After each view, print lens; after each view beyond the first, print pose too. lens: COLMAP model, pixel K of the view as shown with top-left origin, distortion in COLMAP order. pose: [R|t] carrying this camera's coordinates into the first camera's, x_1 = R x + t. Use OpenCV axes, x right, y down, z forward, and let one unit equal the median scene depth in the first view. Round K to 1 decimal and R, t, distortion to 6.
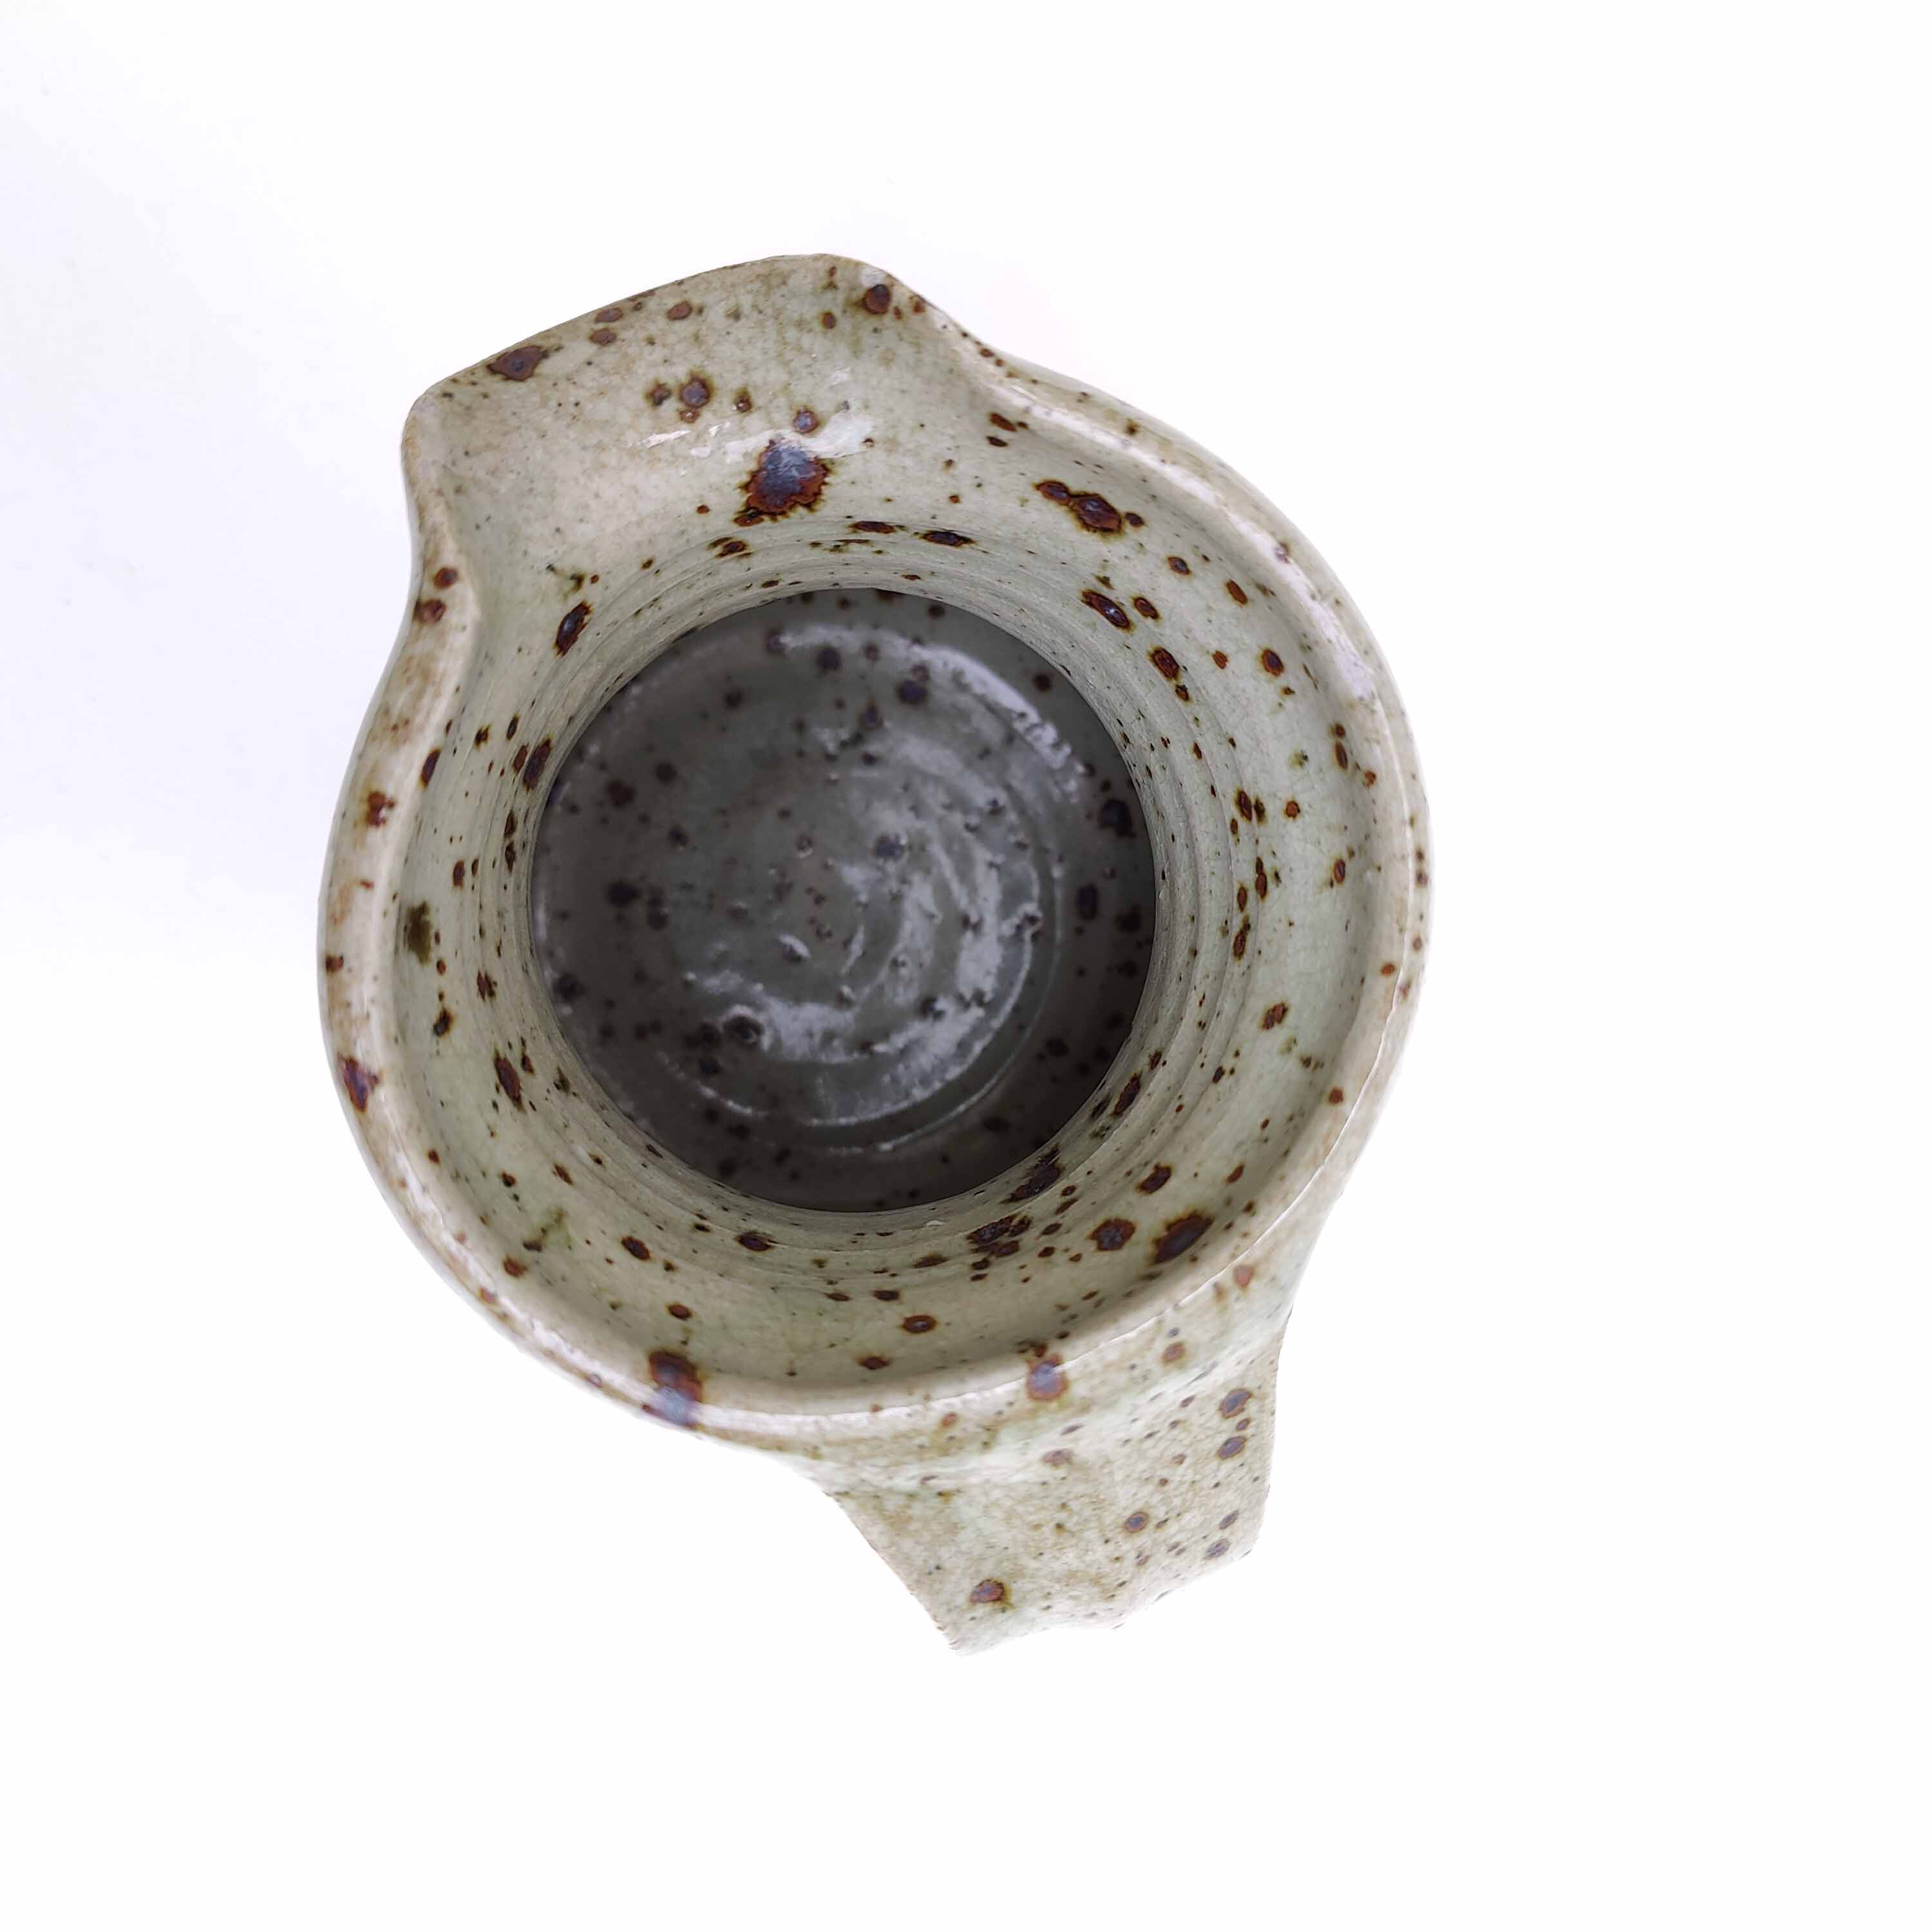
lens RADIAL K [[1905.0, 0, 954.0], [0, 1905.0, 945.4], [0, 0, 1]] dist [-0.012277, 0.025917]
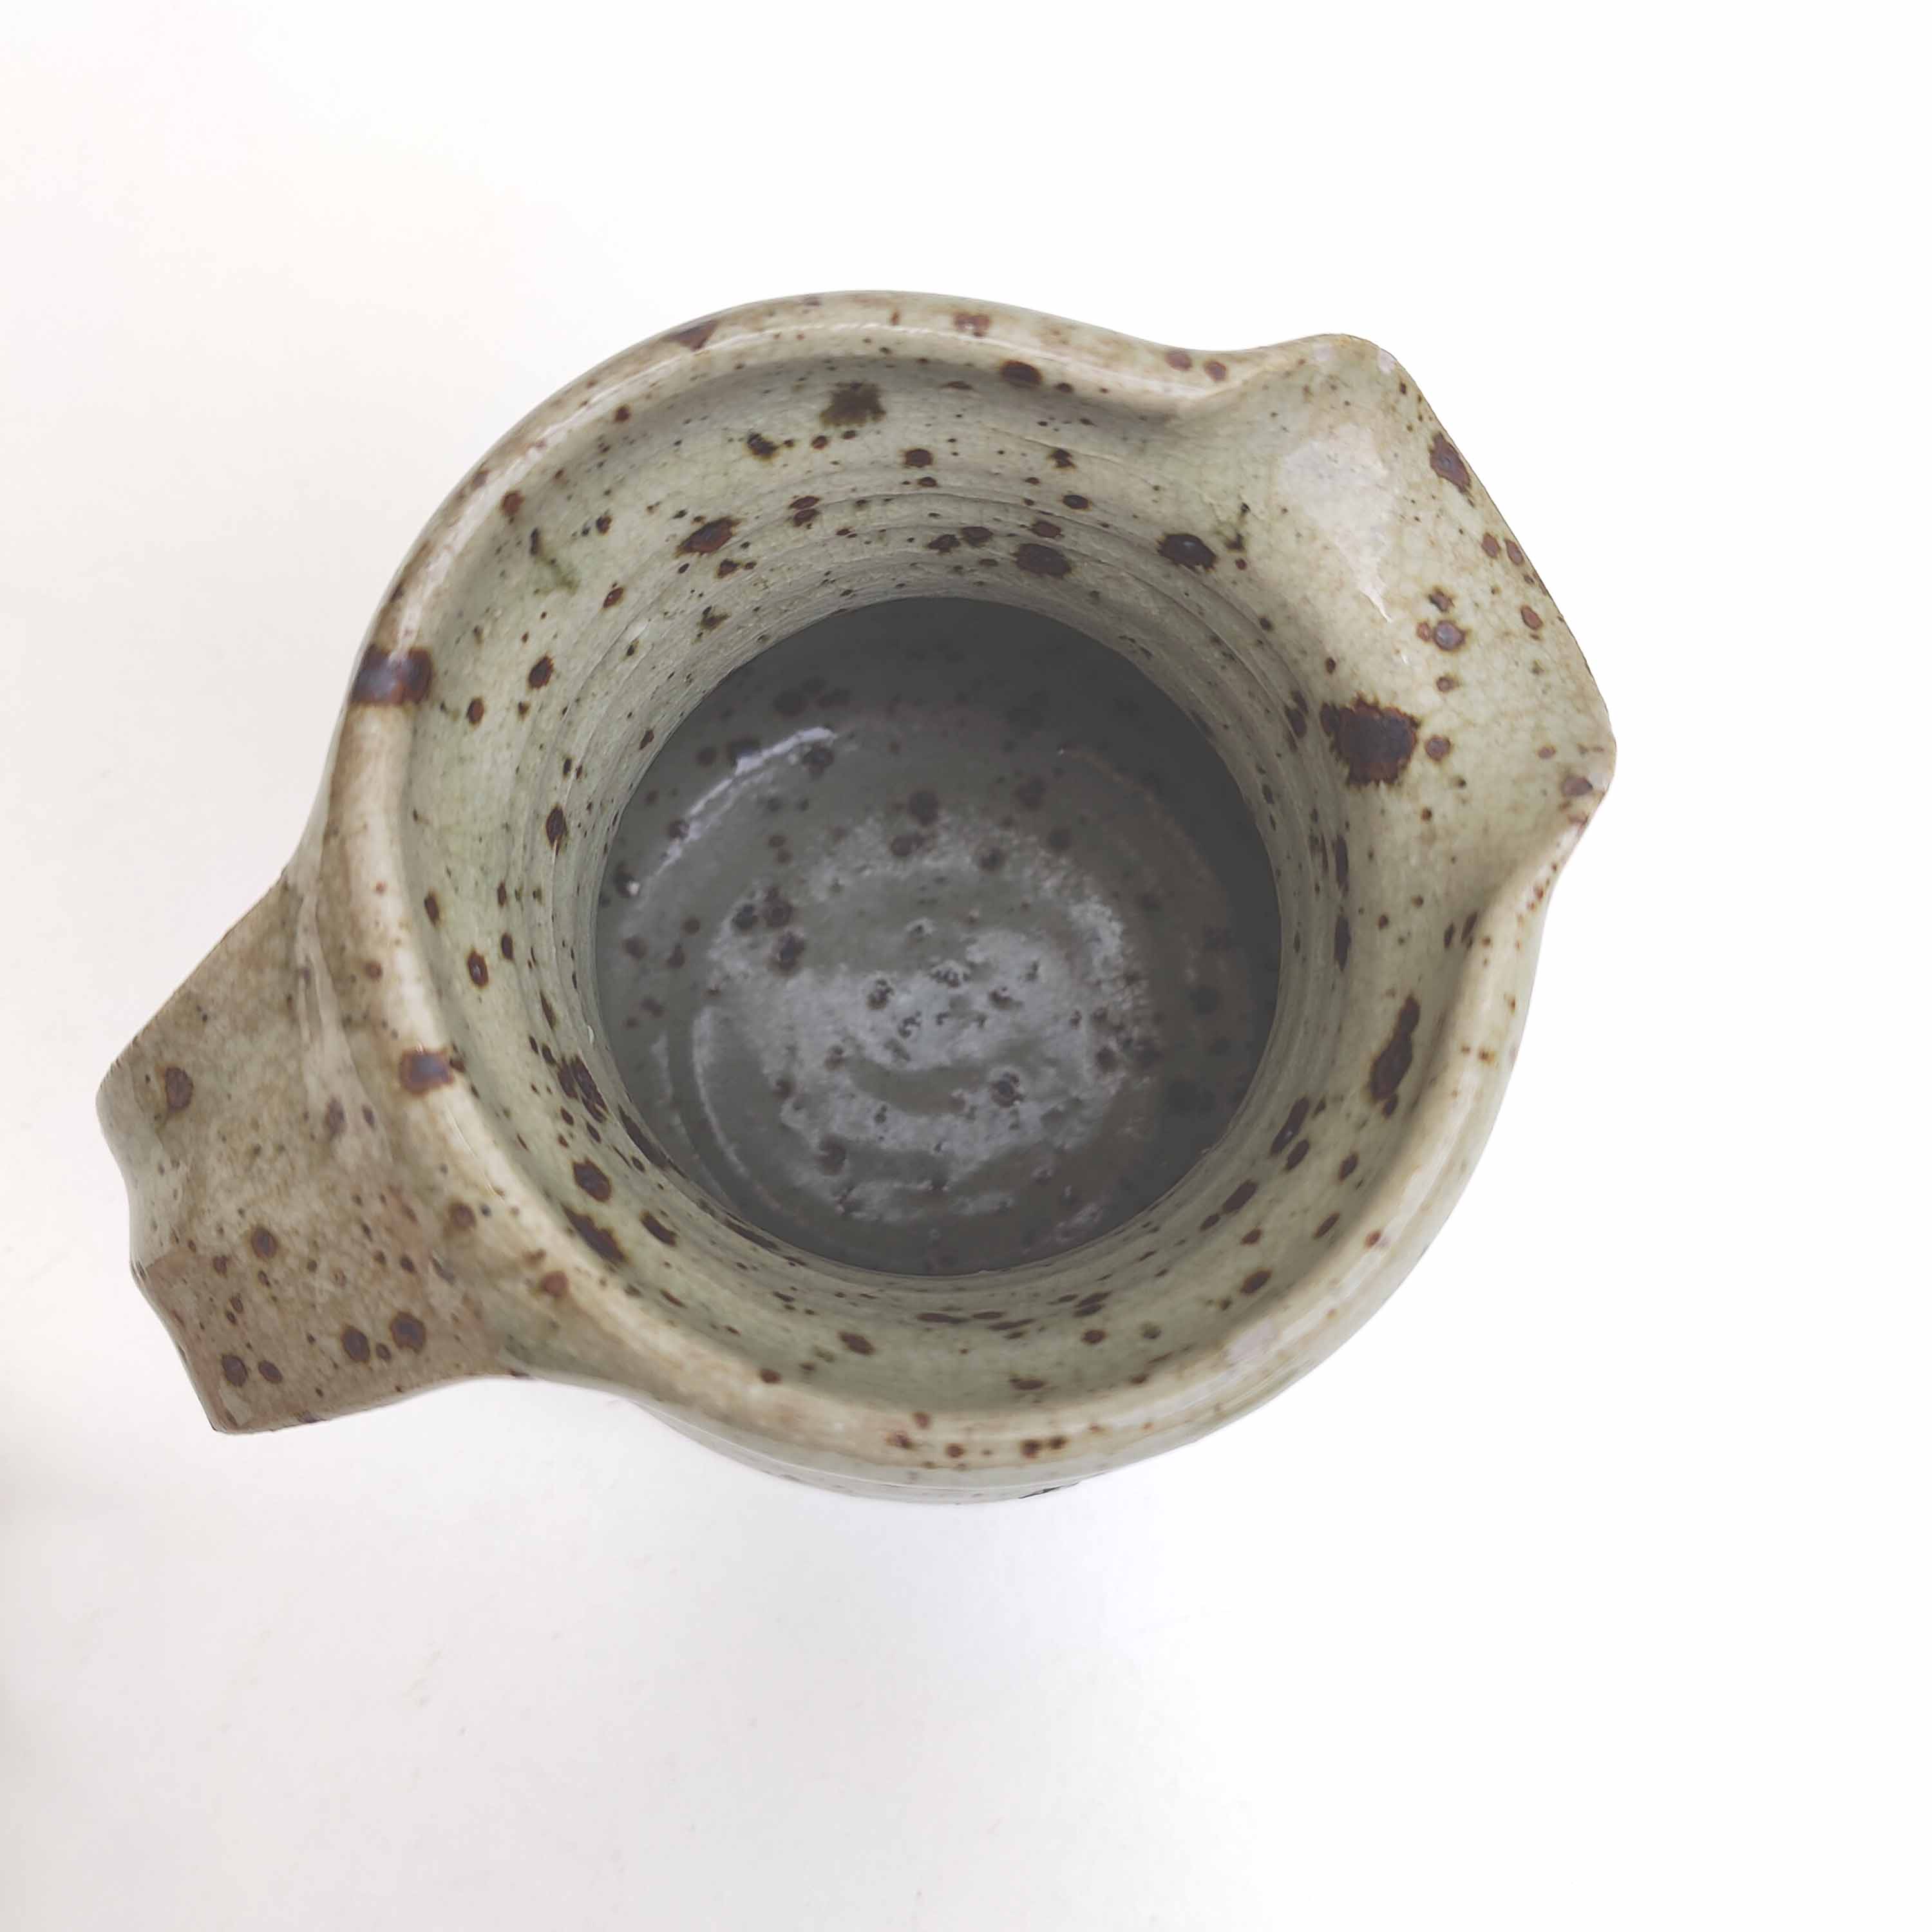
lens RADIAL K [[2161.0, 0, 971.9], [0, 2161.0, 913.6], [0, 0, 1]] dist [-0.005881, 0.030875]
pose [[0.113202, 0.966305, -0.231172, 0.217651], [-0.993276, 0.104381, -0.050079, 0.014260], [-0.024261, 0.235287, 0.971623, -0.008454]]
